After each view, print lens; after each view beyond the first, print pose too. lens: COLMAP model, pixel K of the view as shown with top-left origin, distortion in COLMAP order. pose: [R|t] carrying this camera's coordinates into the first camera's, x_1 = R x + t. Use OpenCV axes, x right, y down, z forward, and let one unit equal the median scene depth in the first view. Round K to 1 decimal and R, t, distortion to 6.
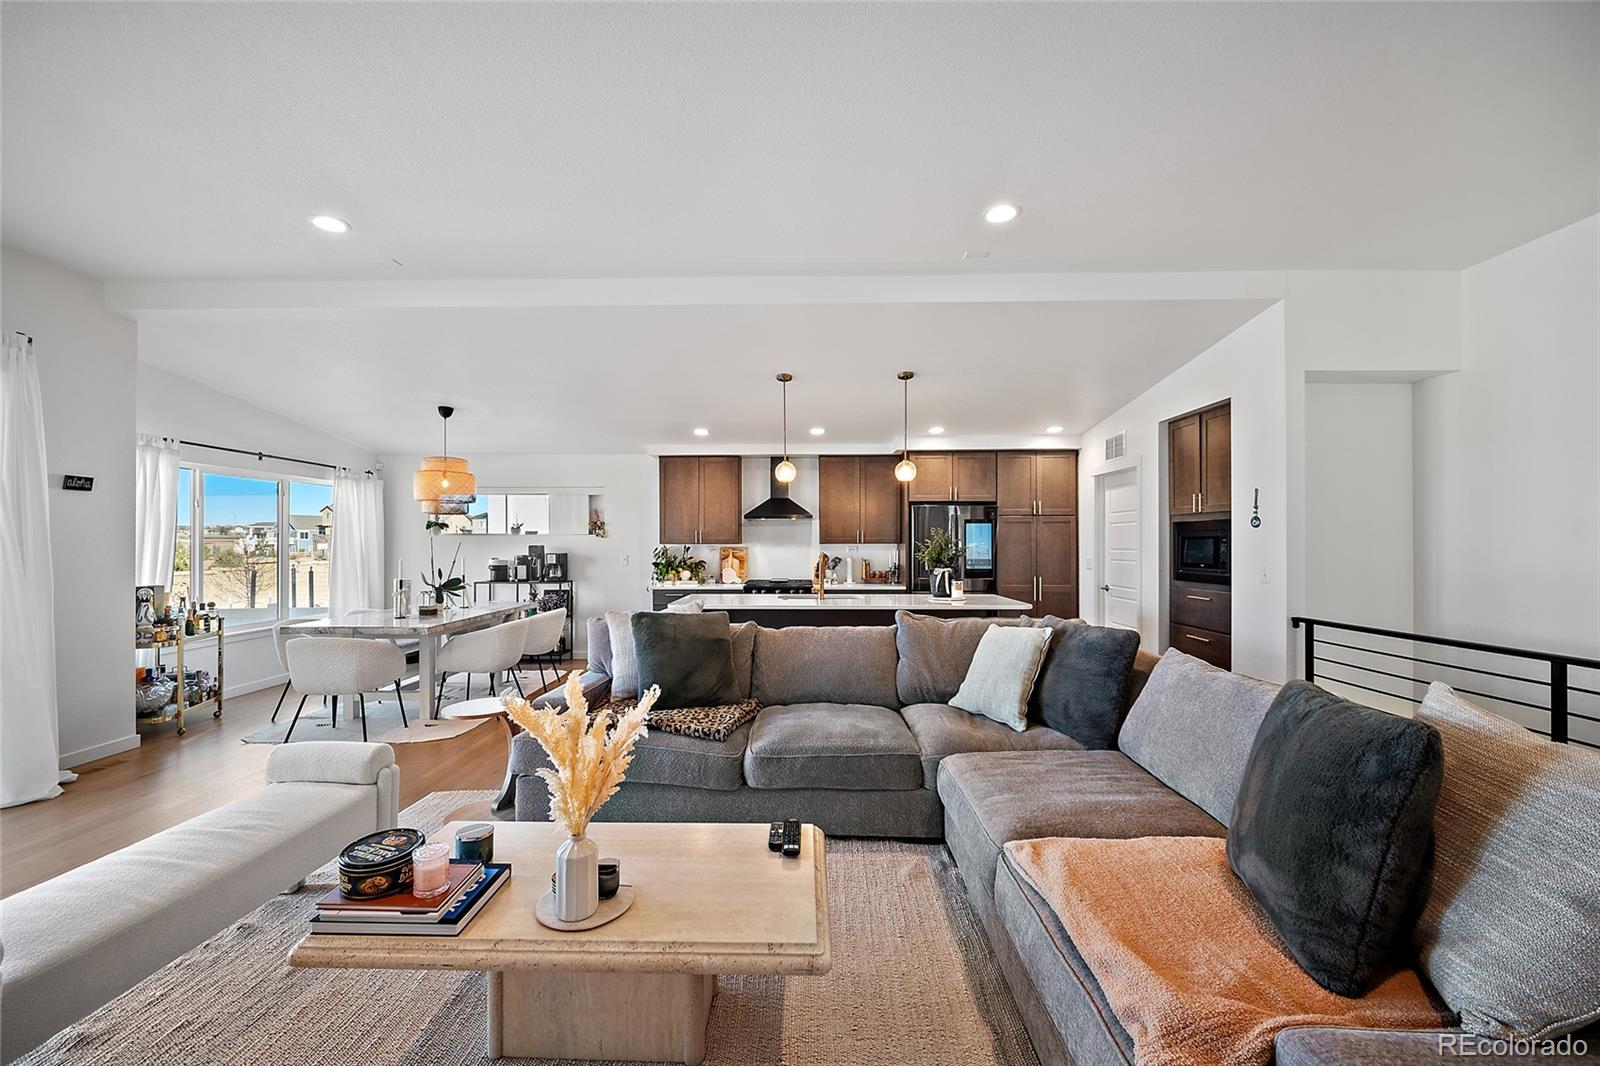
lens RADIAL K [[638.5, 0, 785.8], [0, 638.5, 546.2], [0, 0, 1]] dist [-0.003032, -0.000249]
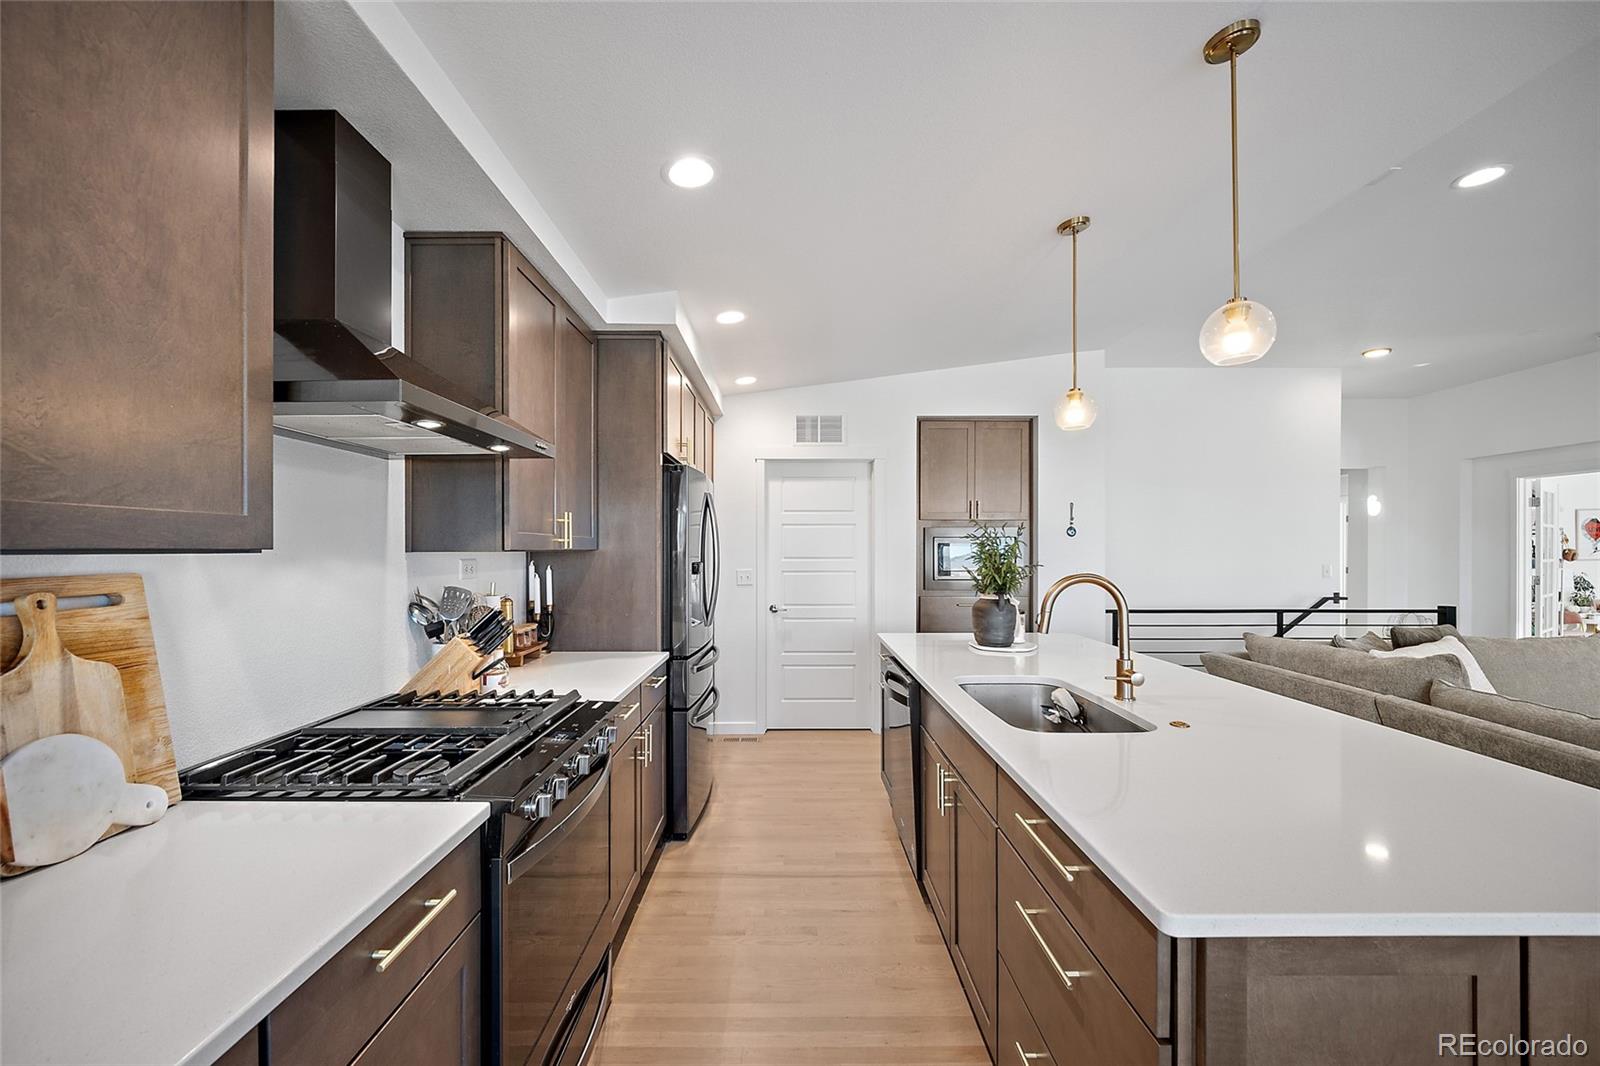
lens RADIAL K [[638.5, 0, 785.8], [0, 638.5, 546.2], [0, 0, 1]] dist [-0.003032, -0.000249]
pose [[-0.019634, 0.006037, 0.999789, -0.234481], [0.004018, 0.999974, -0.005960, -0.003881], [-0.999799, 0.003901, -0.019657, 0.894319]]
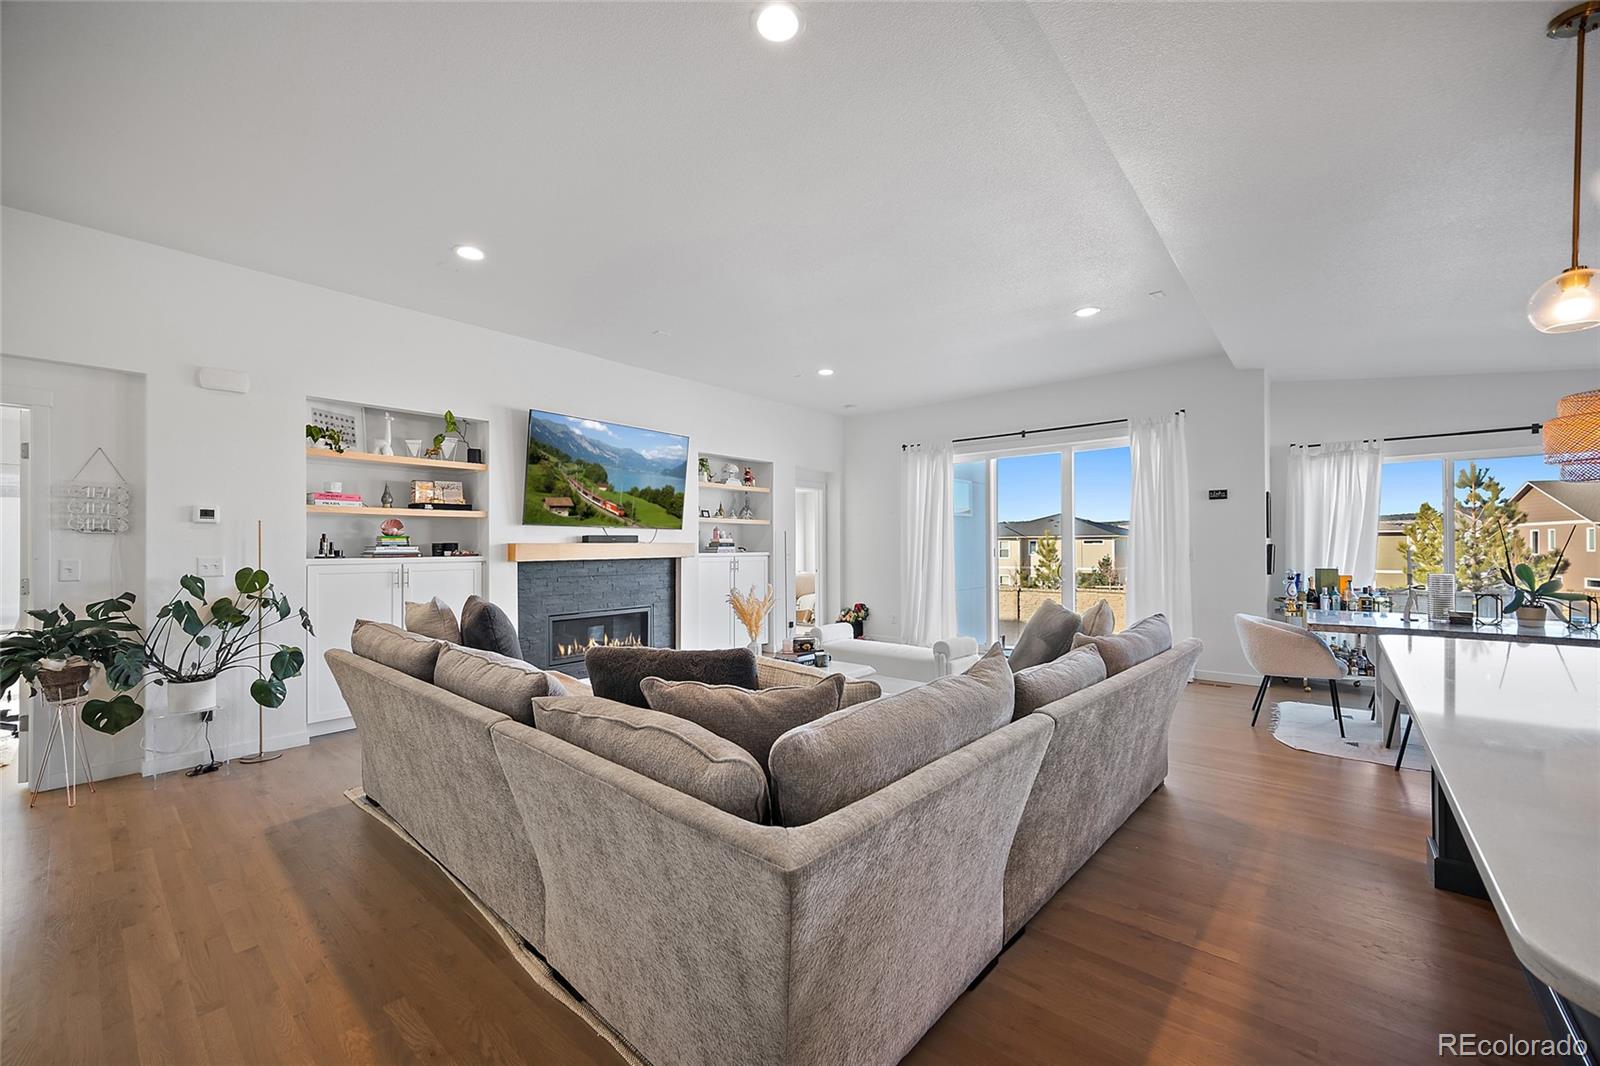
lens RADIAL K [[626.3, 0, 790.8], [0, 626.3, 539.6], [0, 0, 1]] dist [0.002121, 0.000081]
pose [[-0.633610, -0.003718, -0.773643, 0.378988], [0.002558, 0.999973, -0.006901, 0.008659], [0.773648, -0.006352, -0.633584, 0.644420]]
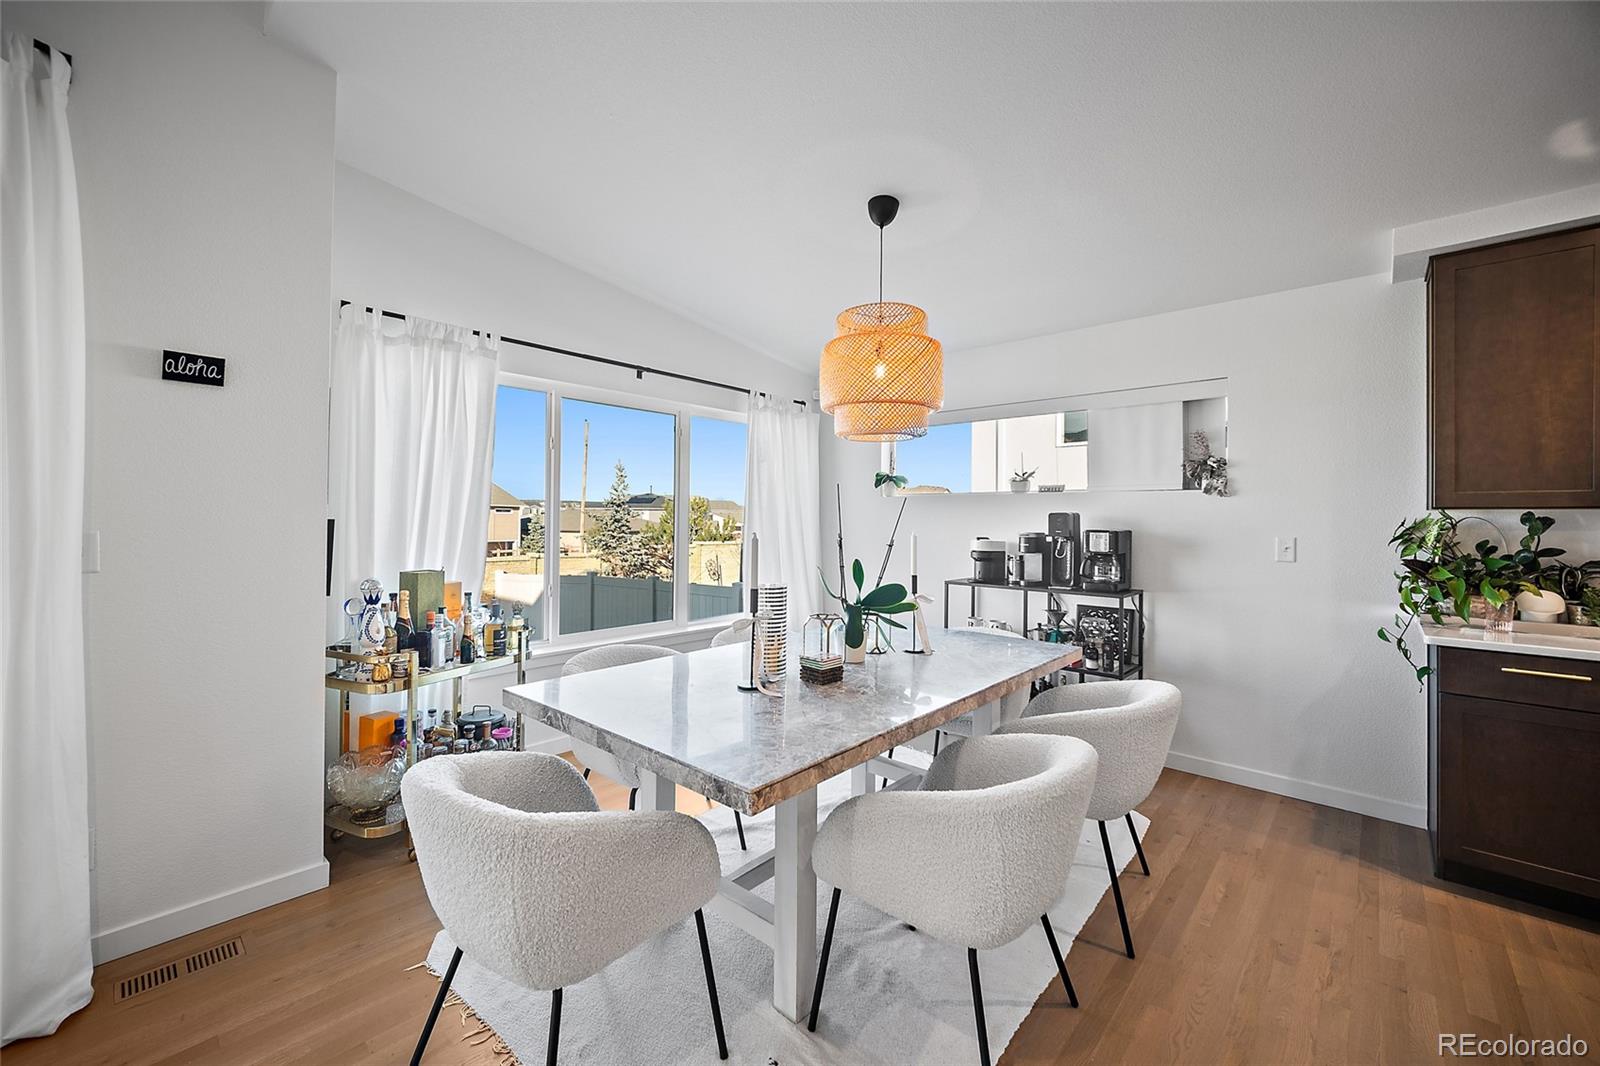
lens RADIAL K [[632.6, 0, 788.5], [0, 632.6, 517.8], [0, 0, 1]] dist [-0.001188, -0.000247]
pose [[0.752341, 0.004690, -0.658757, -0.241261], [-0.012793, 0.999890, -0.007493, 0.008824], [0.658650, 0.014065, 0.752318, 0.521345]]
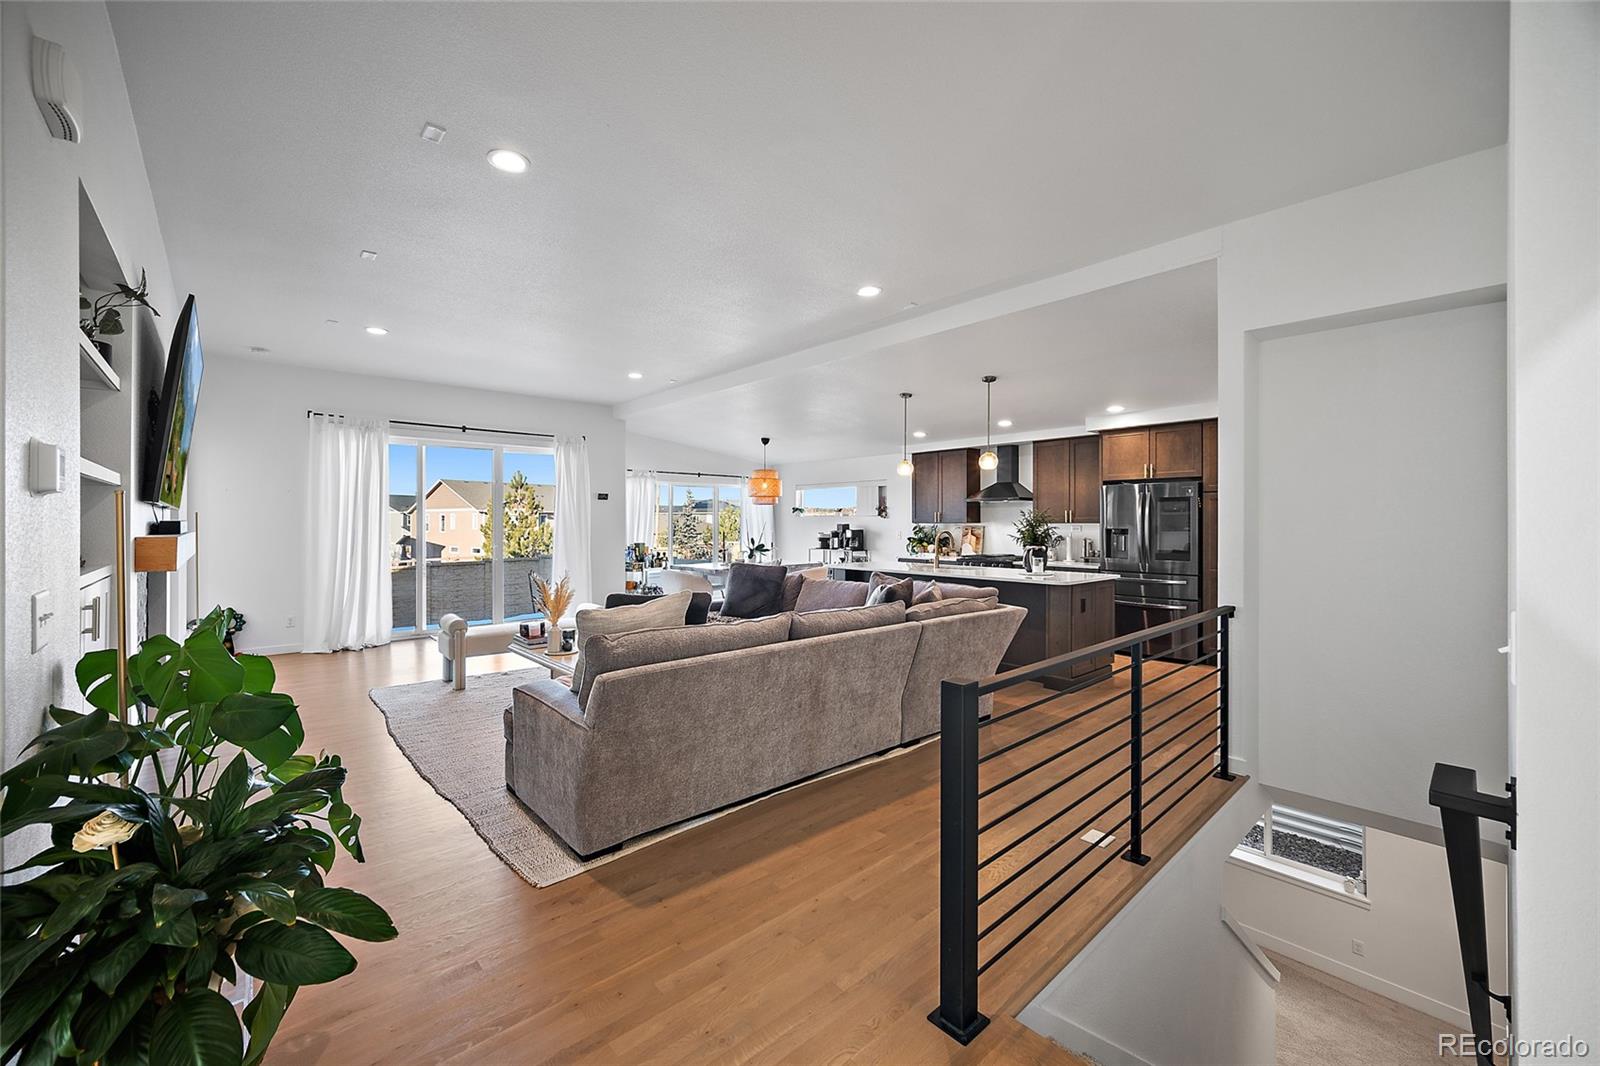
lens RADIAL K [[632.6, 0, 788.5], [0, 632.6, 517.8], [0, 0, 1]] dist [-0.001188, -0.000247]
pose [[0.683467, -0.004200, -0.729970, 0.564573], [-0.002887, 0.999960, -0.008457, -0.002635], [0.729976, 0.007887, 0.683427, -0.040640]]
